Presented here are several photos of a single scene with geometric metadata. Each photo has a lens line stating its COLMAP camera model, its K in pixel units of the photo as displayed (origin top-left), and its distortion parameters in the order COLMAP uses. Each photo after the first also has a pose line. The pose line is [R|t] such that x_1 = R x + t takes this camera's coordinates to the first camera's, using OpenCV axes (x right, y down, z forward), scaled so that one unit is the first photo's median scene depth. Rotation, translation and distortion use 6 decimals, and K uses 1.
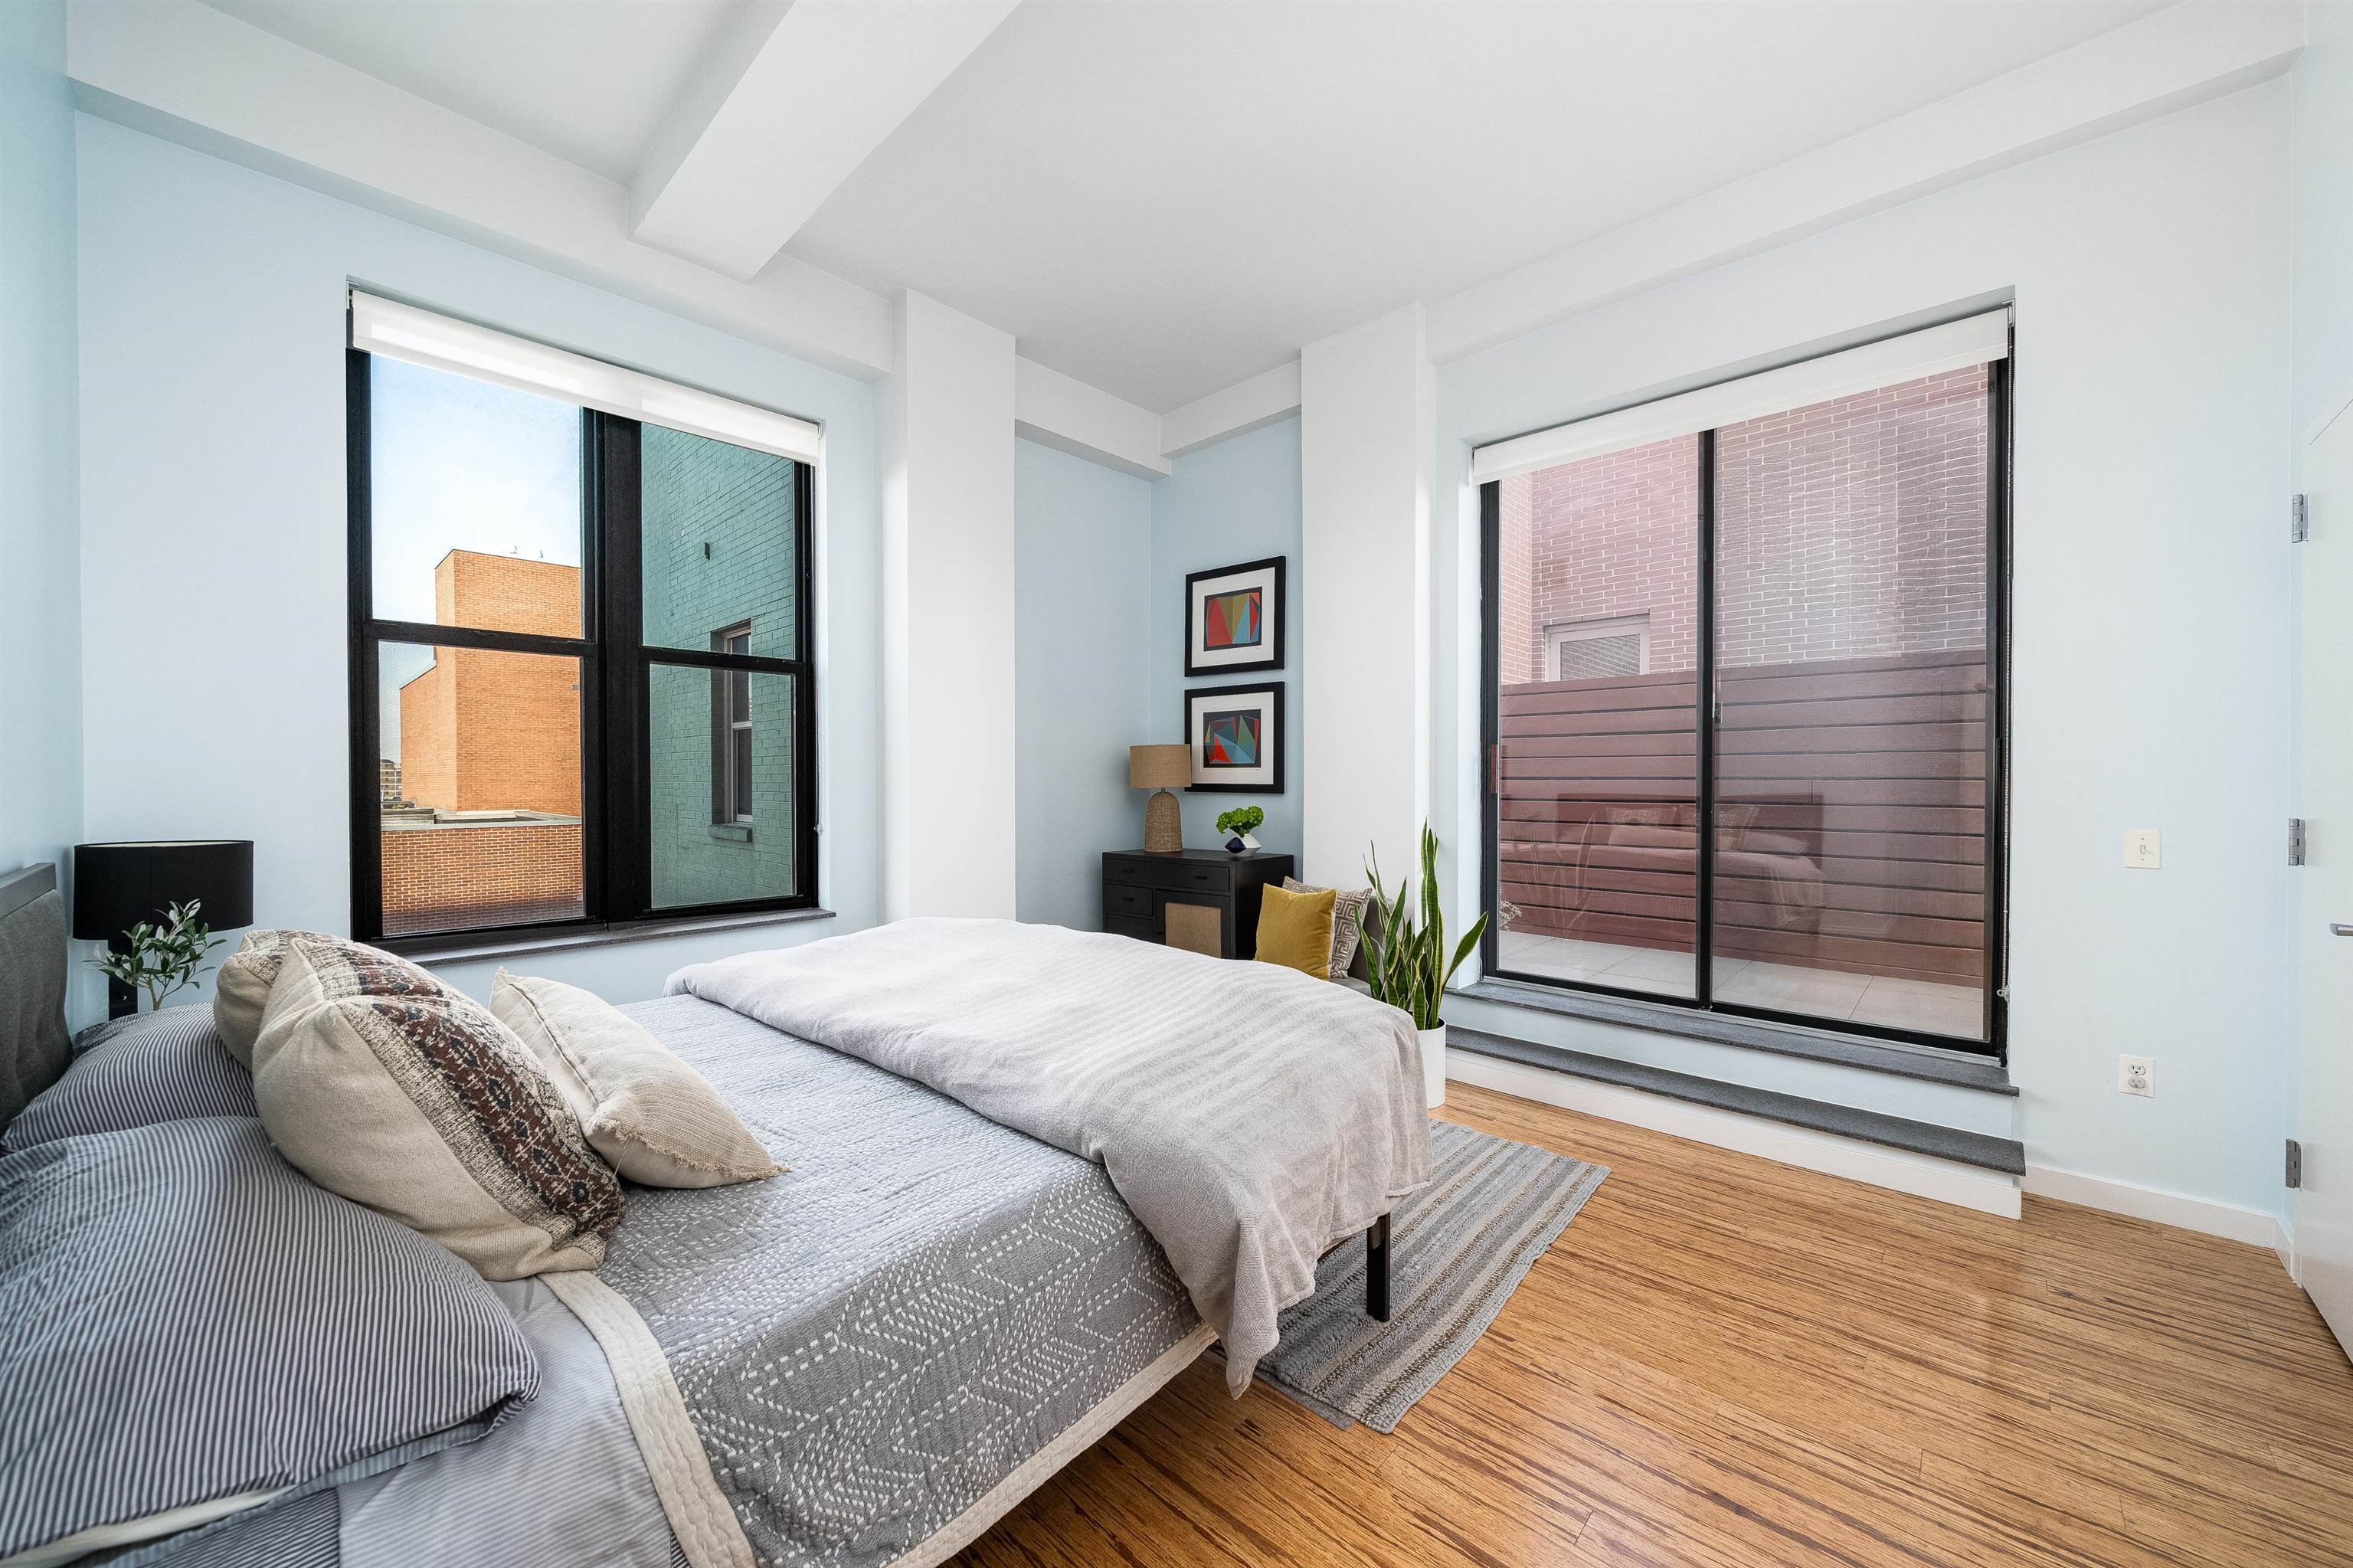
lens RADIAL K [[872.2, 0, 1182.7], [0, 872.2, 786.6], [0, 0, 1]] dist [-0.001342, 0.000120]
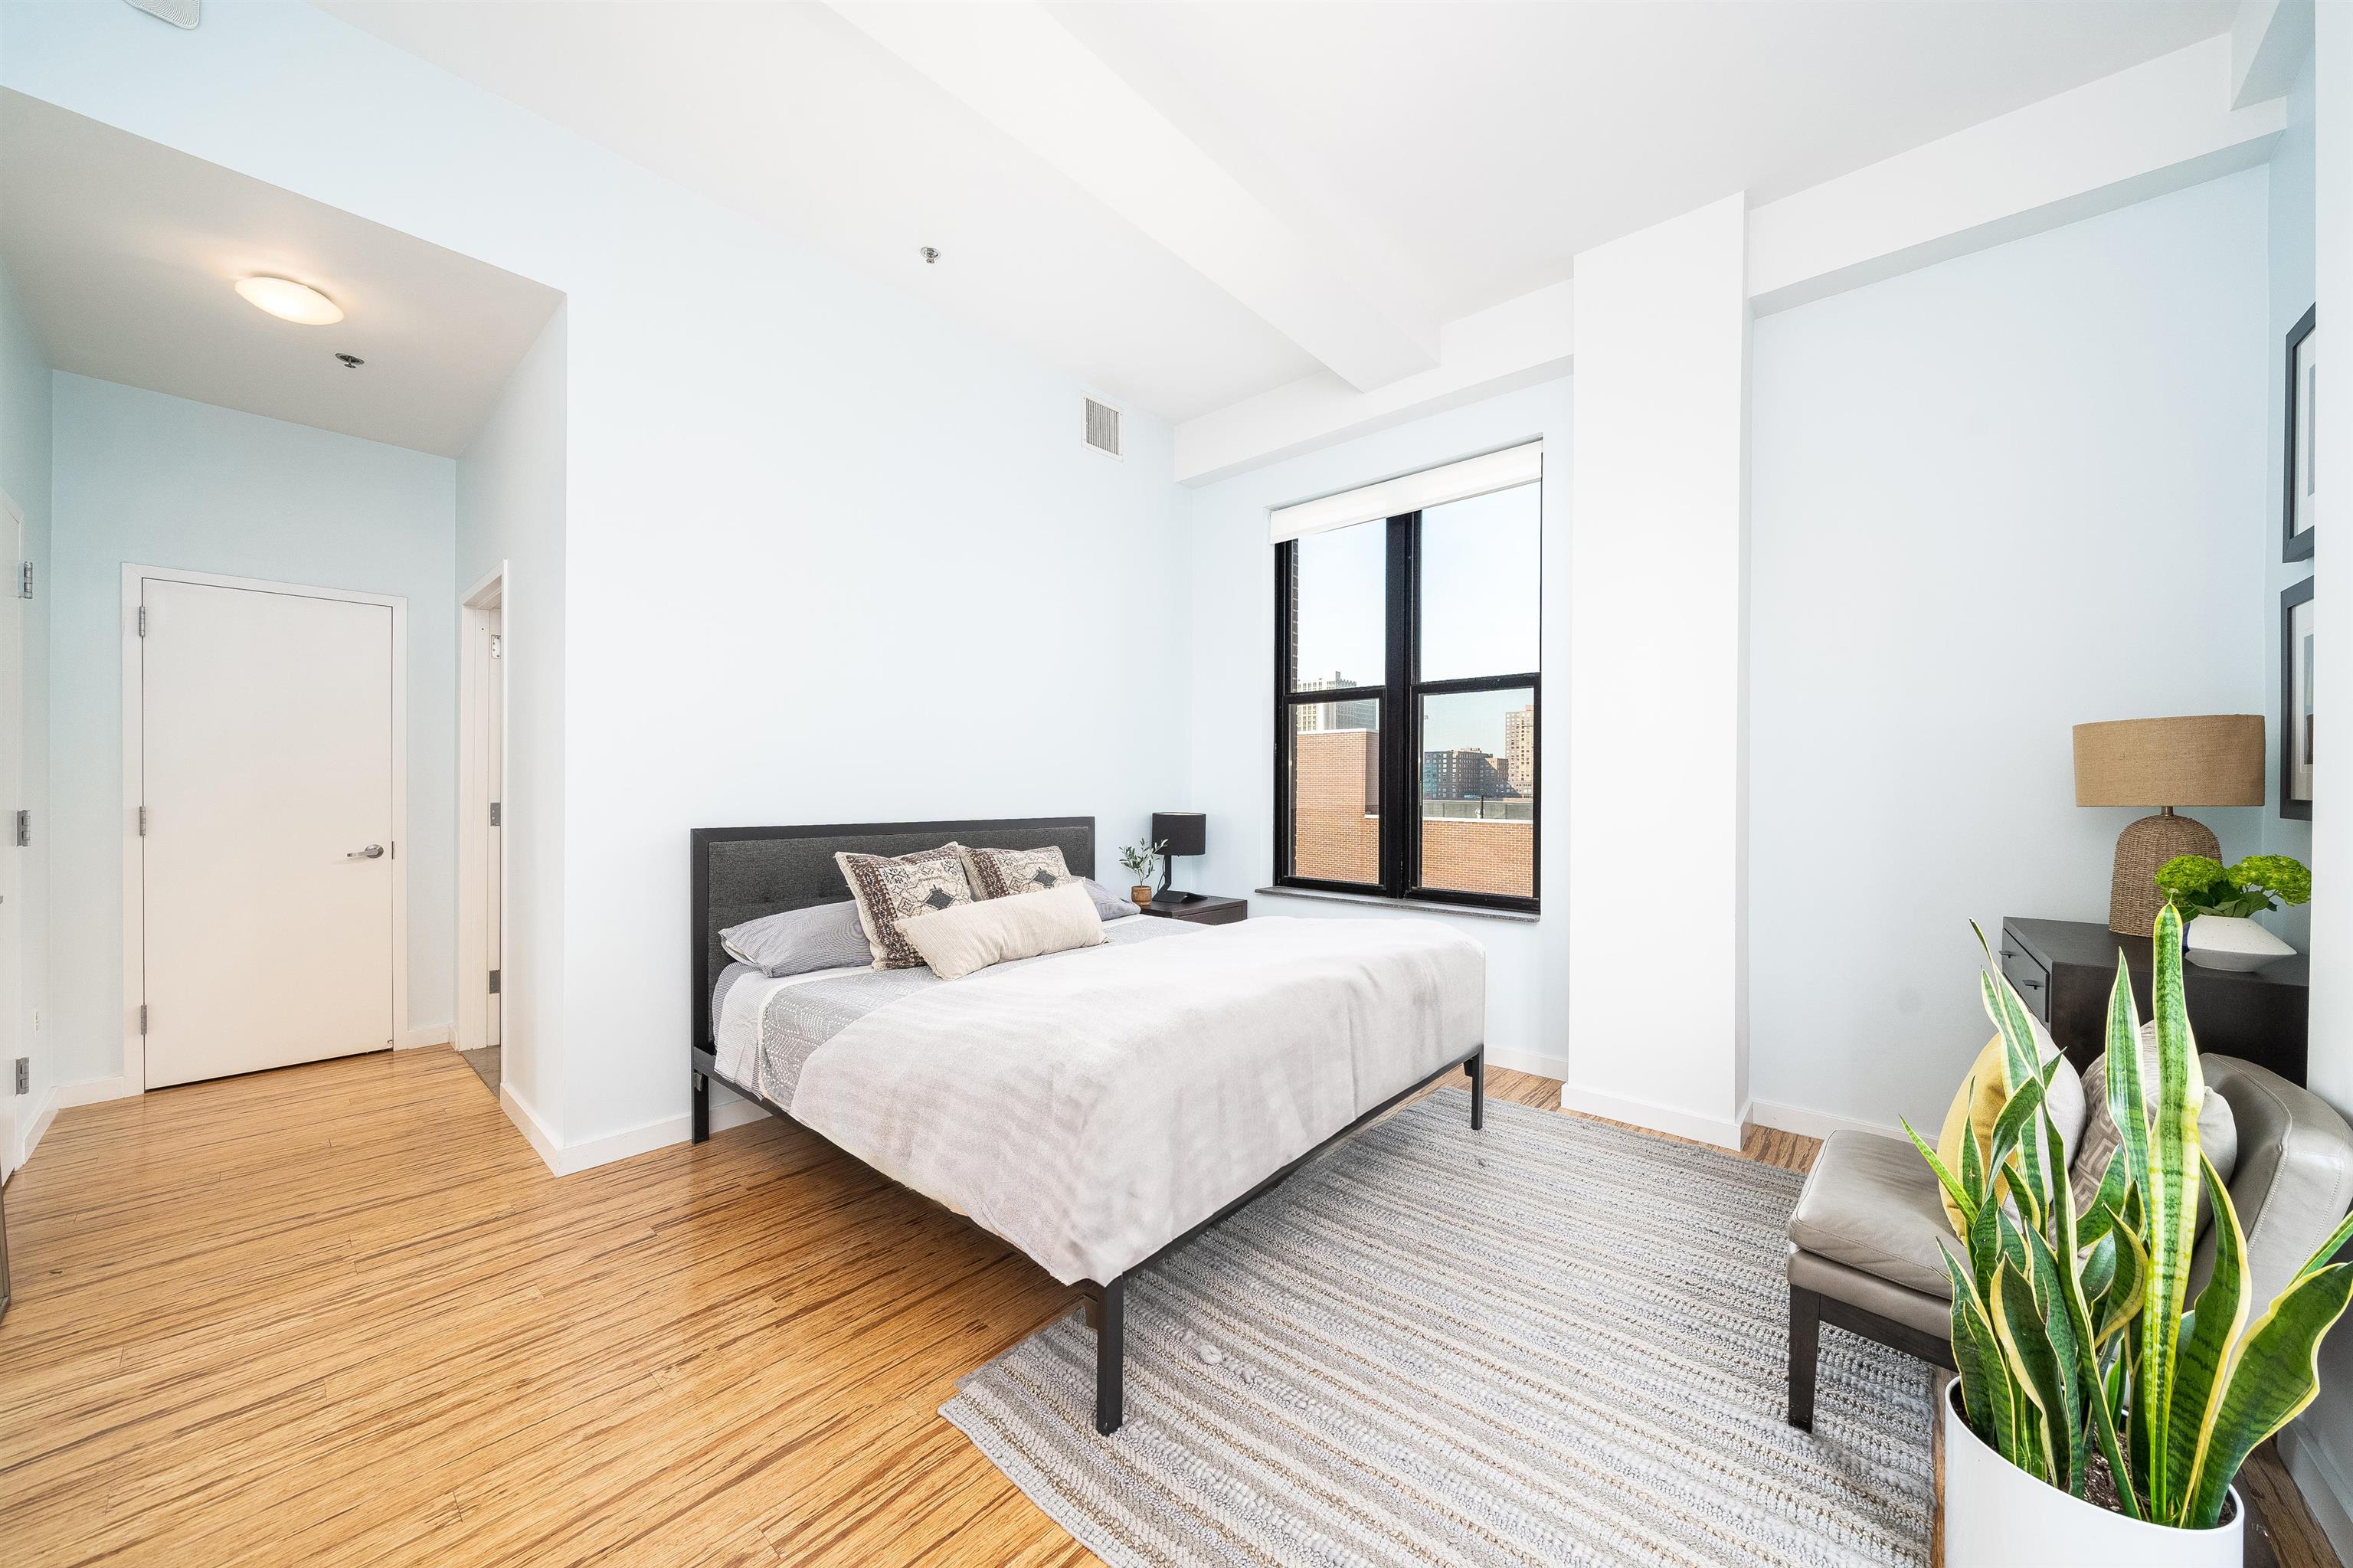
lens RADIAL K [[831.8, 0, 1176.5], [0, 831.8, 784.0], [0, 0, 1]] dist [-0.000988, -0.000031]
pose [[0.023661, -0.002034, -0.999718, 1.239362], [-0.012737, 0.999916, -0.002336, -0.009372], [0.999639, 0.012789, 0.023633, 1.252975]]
